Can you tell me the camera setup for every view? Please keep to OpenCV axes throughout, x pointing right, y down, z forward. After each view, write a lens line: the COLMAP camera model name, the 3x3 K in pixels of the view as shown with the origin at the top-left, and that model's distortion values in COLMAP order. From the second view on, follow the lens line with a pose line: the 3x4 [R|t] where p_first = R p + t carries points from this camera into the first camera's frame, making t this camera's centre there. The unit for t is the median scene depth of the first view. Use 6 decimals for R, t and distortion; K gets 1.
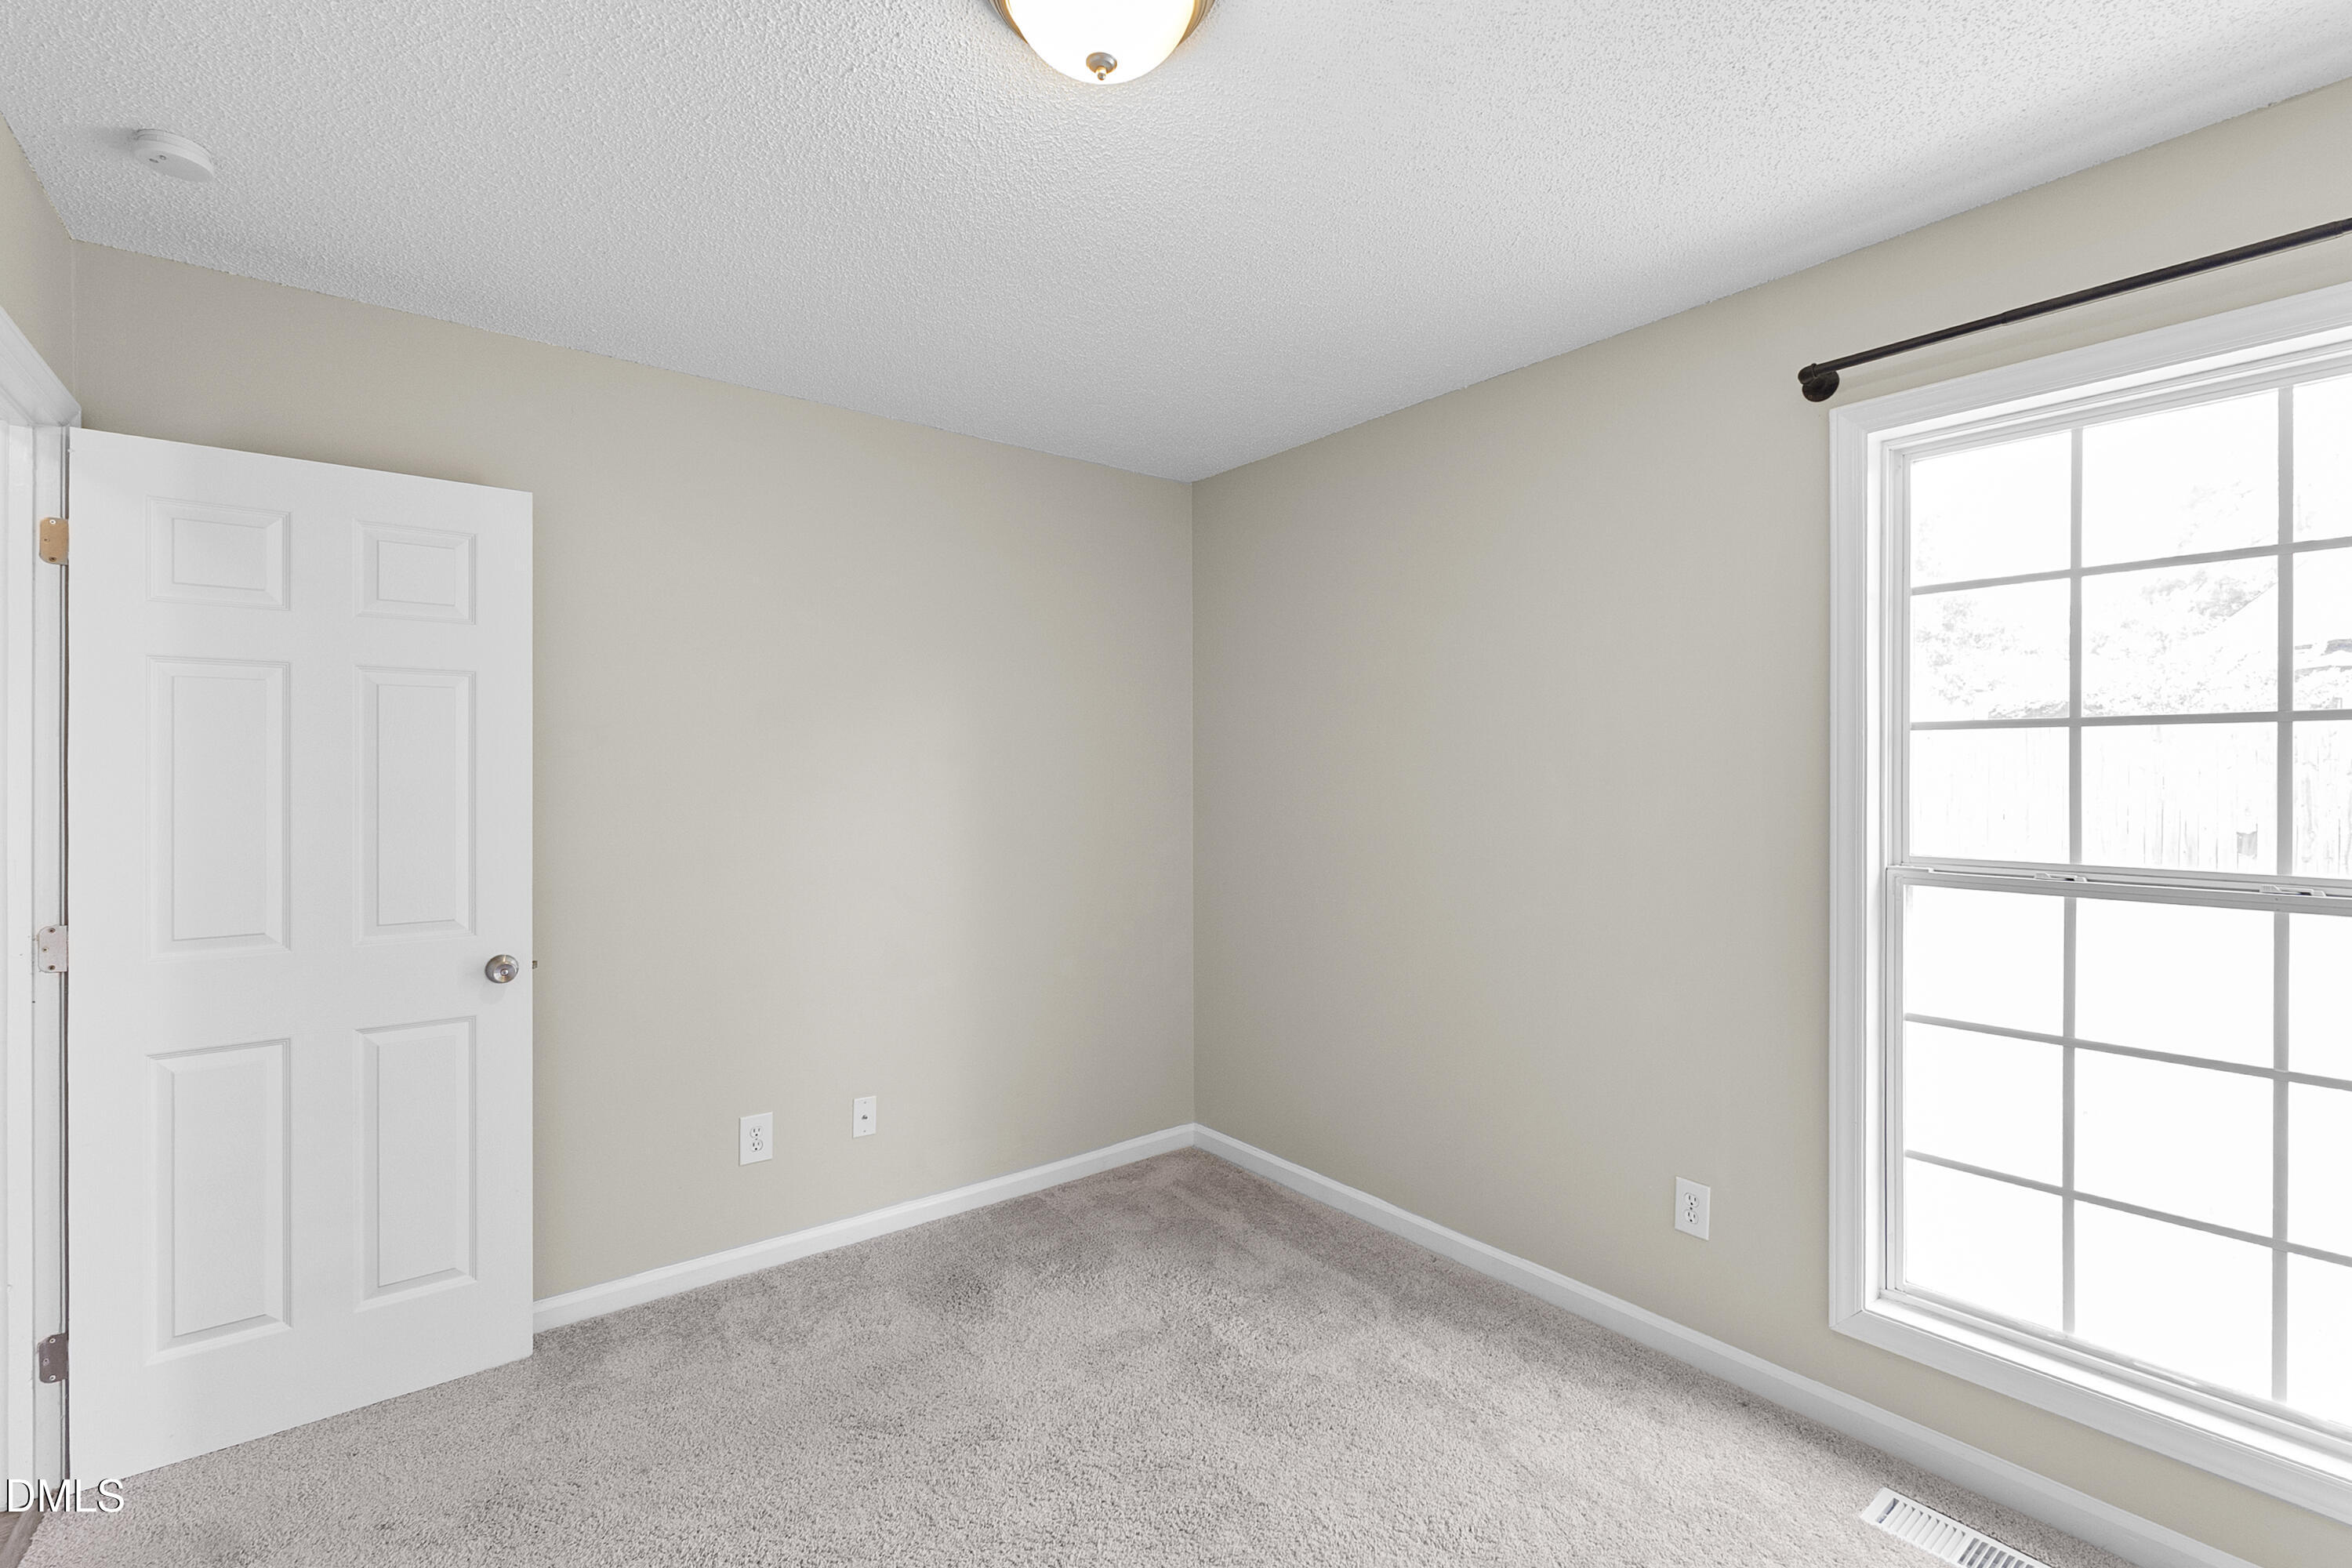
lens RADIAL K [[1039.9, 0, 1174.1], [0, 1039.9, 779.1], [0, 0, 1]] dist [-0.003798, 0.001443]
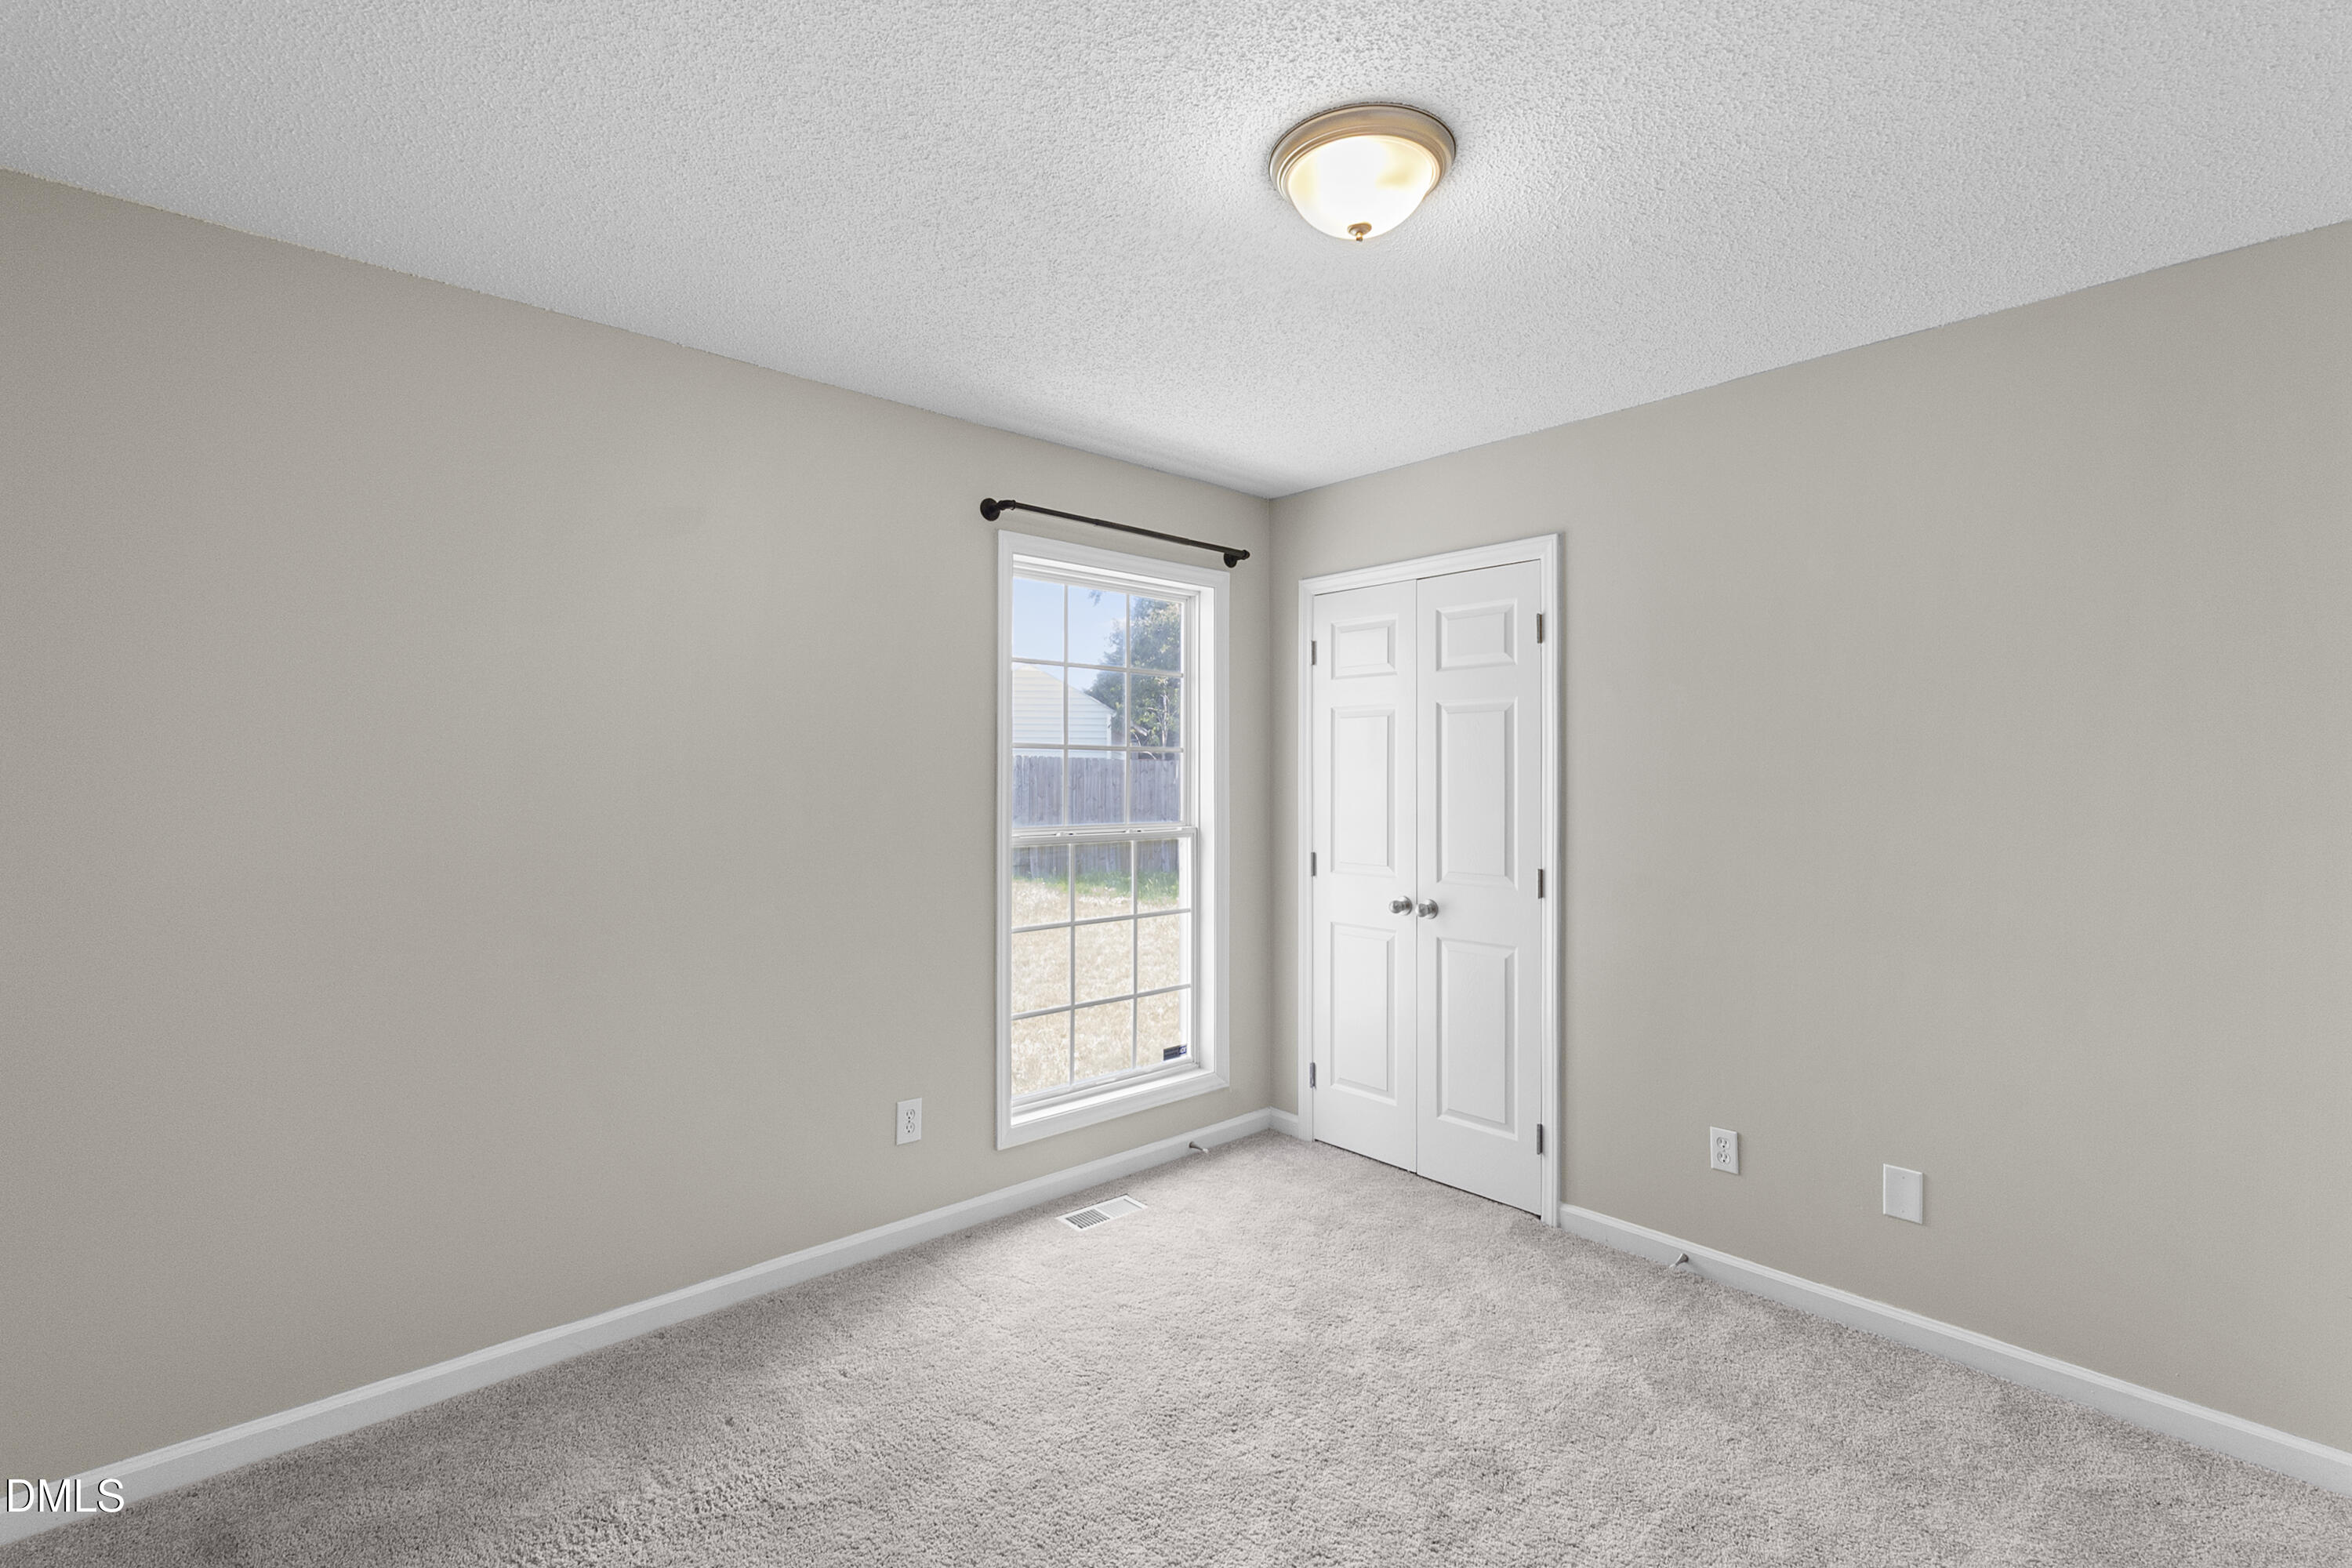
lens RADIAL K [[1039.9, 0, 1181.0], [0, 1039.9, 782.8], [0, 0, 1]] dist [-0.003798, 0.001443]
pose [[-0.074412, 0.001639, 0.997226, -0.782205], [0.005906, 0.999982, -0.001203, 0.006891], [-0.997210, 0.005800, -0.074421, 0.765355]]
